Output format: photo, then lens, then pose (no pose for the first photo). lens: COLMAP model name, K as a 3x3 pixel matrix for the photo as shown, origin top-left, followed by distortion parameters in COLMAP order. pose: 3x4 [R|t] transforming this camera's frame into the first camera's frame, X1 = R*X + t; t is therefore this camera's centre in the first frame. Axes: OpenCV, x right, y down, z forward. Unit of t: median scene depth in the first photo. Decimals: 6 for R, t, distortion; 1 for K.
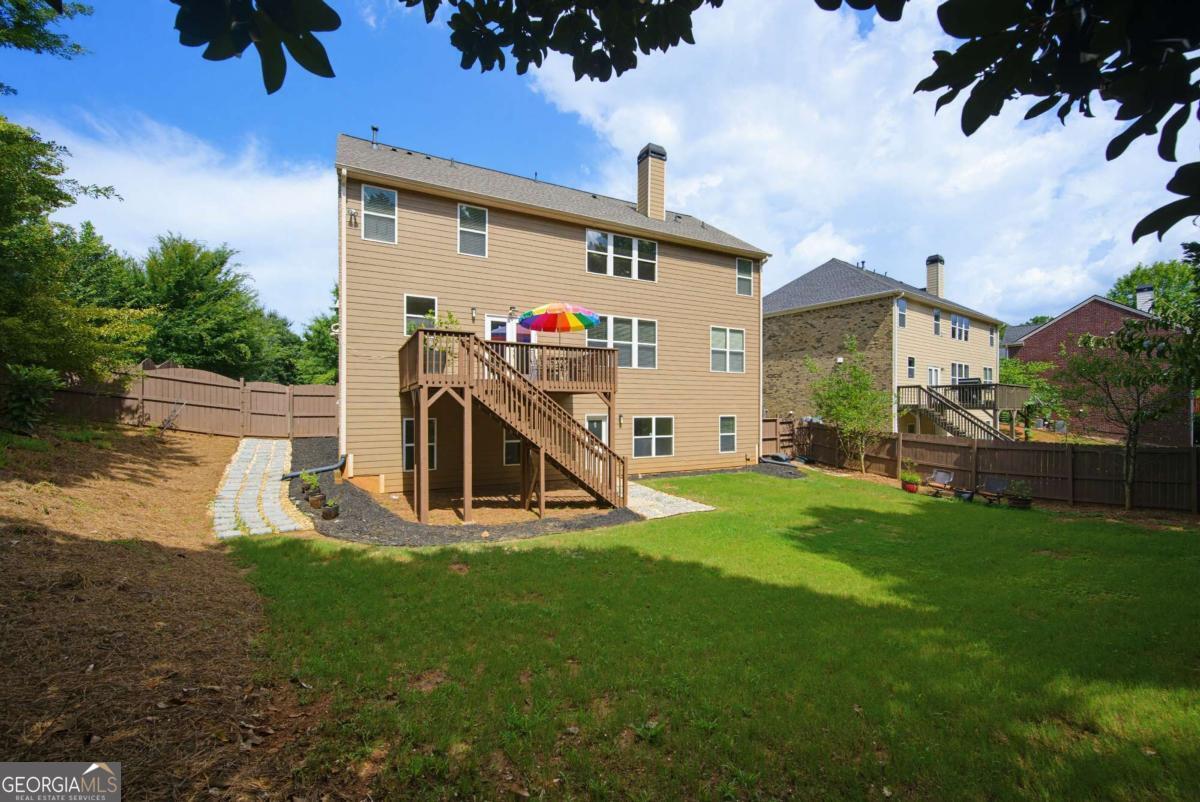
lens RADIAL K [[476.1, 0, 613.2], [0, 476.1, 410.2], [0, 0, 1]] dist [-0.001655, 0.000264]
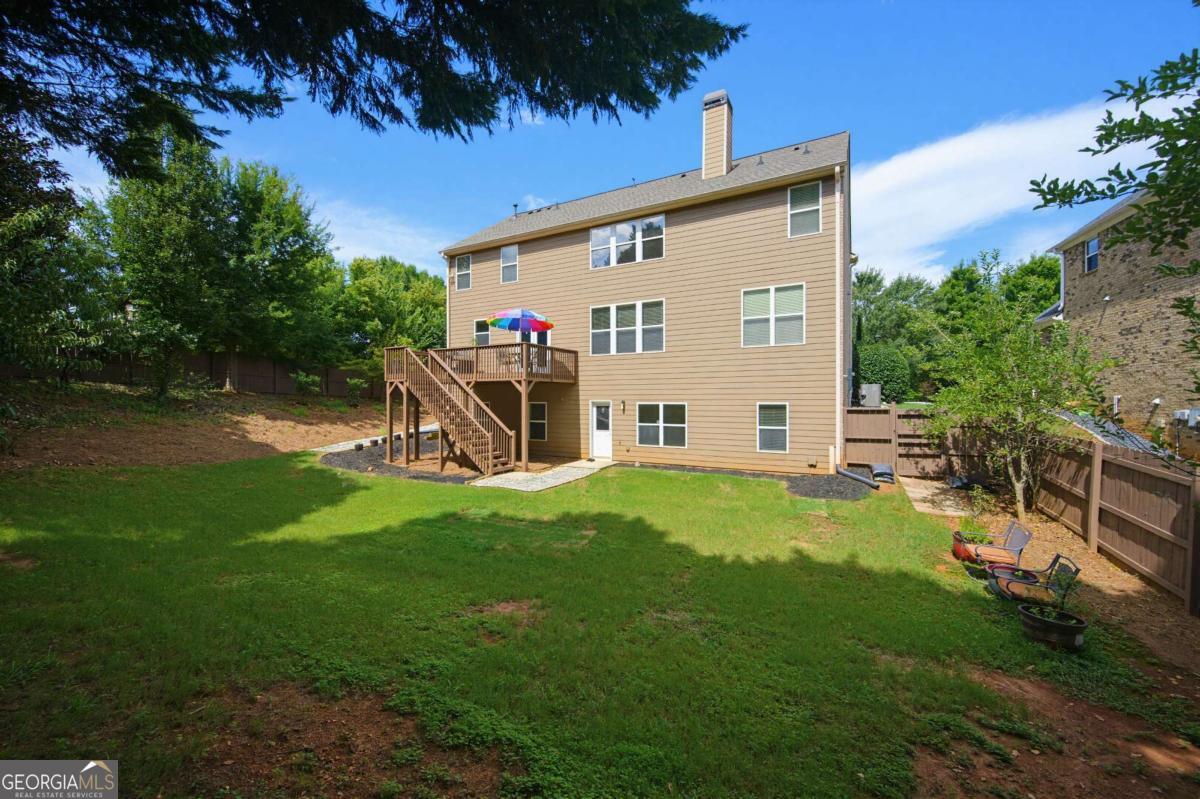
lens RADIAL K [[476.1, 0, 590.3], [0, 476.1, 397.0], [0, 0, 1]] dist [-0.001655, 0.000264]
pose [[0.528228, -0.004426, -0.849091, 0.795758], [-0.002404, 0.999975, -0.006708, 0.008201], [0.849099, 0.005584, 0.528204, 0.391497]]
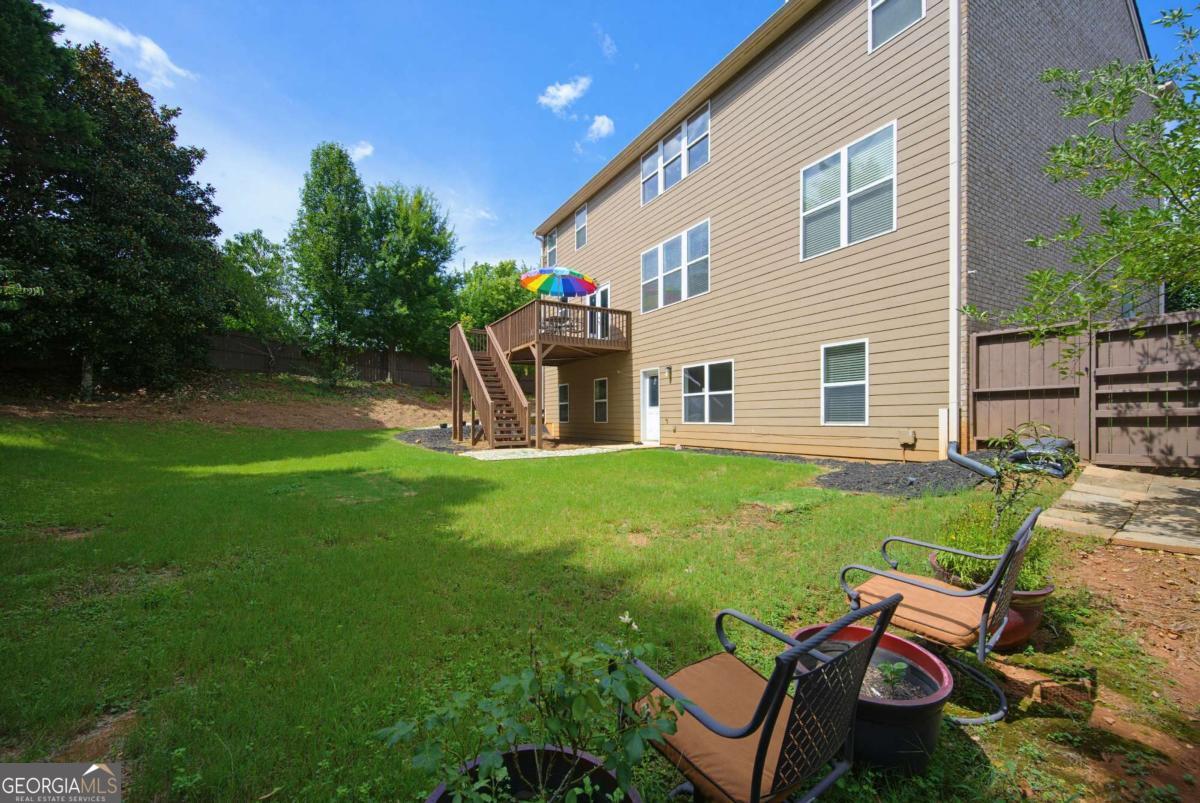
lens RADIAL K [[476.1, 0, 594.0], [0, 476.1, 422.2], [0, 0, 1]] dist [-0.001655, 0.000264]
pose [[0.016018, 0.006481, -0.999851, 0.755030], [-0.002408, 0.999976, 0.006443, 0.092081], [0.999869, 0.002304, 0.016033, 0.825795]]
